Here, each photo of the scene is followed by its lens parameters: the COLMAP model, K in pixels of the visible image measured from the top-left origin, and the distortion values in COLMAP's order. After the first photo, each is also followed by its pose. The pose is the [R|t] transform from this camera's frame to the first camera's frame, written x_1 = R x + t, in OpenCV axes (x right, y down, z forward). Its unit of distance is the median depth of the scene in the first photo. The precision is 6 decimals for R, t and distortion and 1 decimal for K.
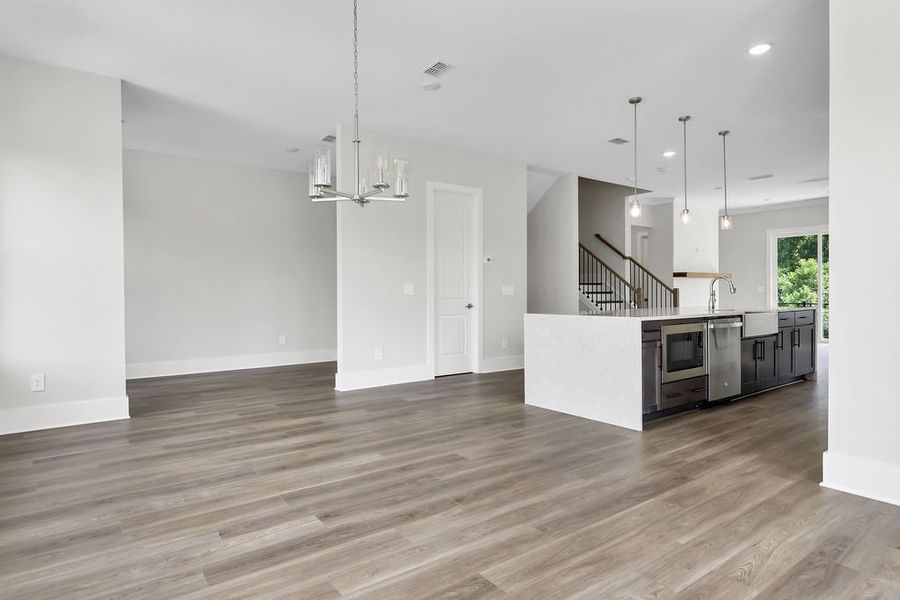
lens RADIAL K [[505.4, 0, 451.3], [0, 505.4, 298.2], [0, 0, 1]] dist [0.000480, 0.000680]
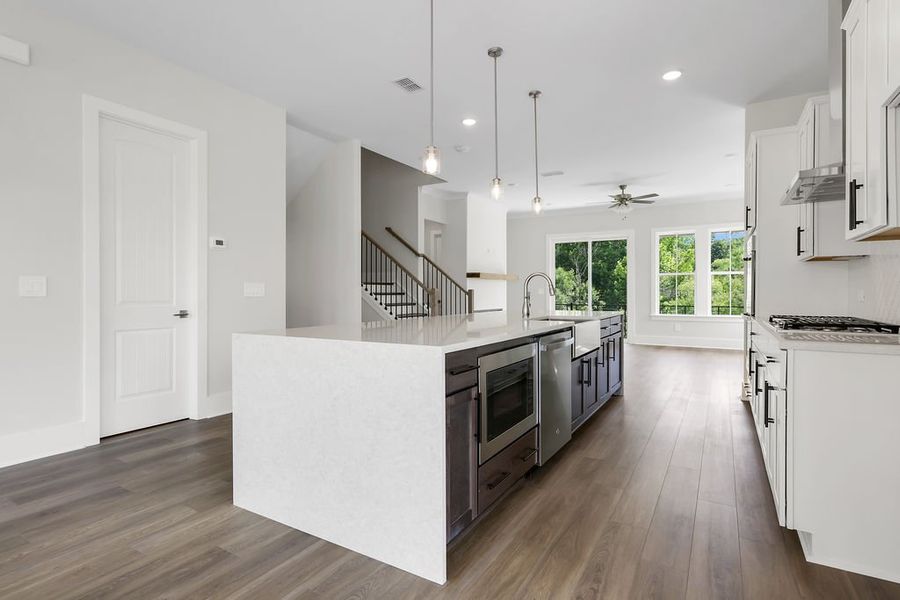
lens RADIAL K [[455.6, 0, 450.4], [0, 455.6, 294.4], [0, 0, 1]] dist [0.002034, 0.000171]
pose [[0.921132, 0.004522, 0.389225, 0.090473], [-0.001084, 0.999958, -0.009053, -0.003155], [-0.389250, 0.007917, 0.921098, 0.255672]]
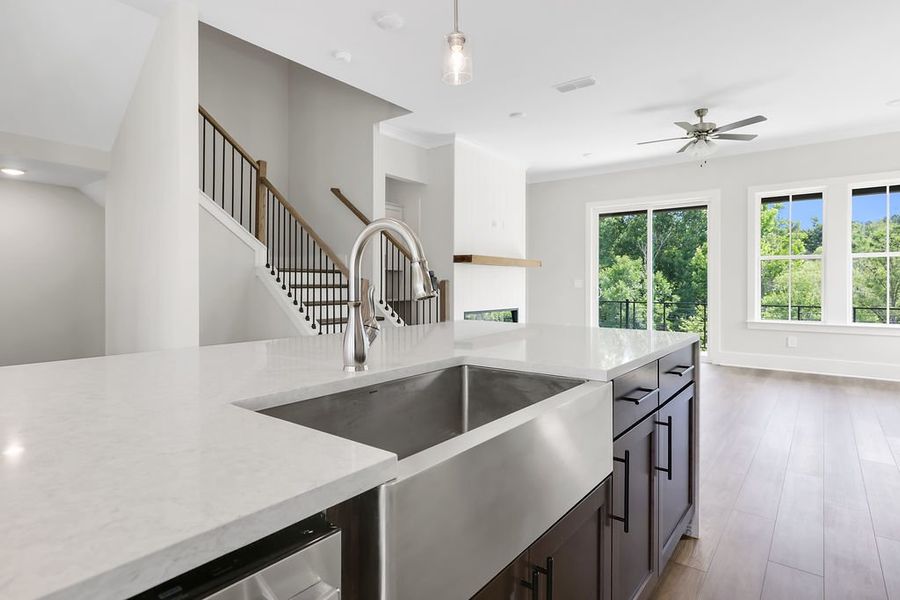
lens RADIAL K [[479.6, 0, 449.8], [0, 479.6, 284.5], [0, 0, 1]] dist [-0.003290, -0.000373]
pose [[0.962210, 0.009781, 0.272132, 0.300635], [-0.006666, 0.999901, -0.012369, -0.007757], [-0.272226, 0.010088, 0.962180, 0.473009]]
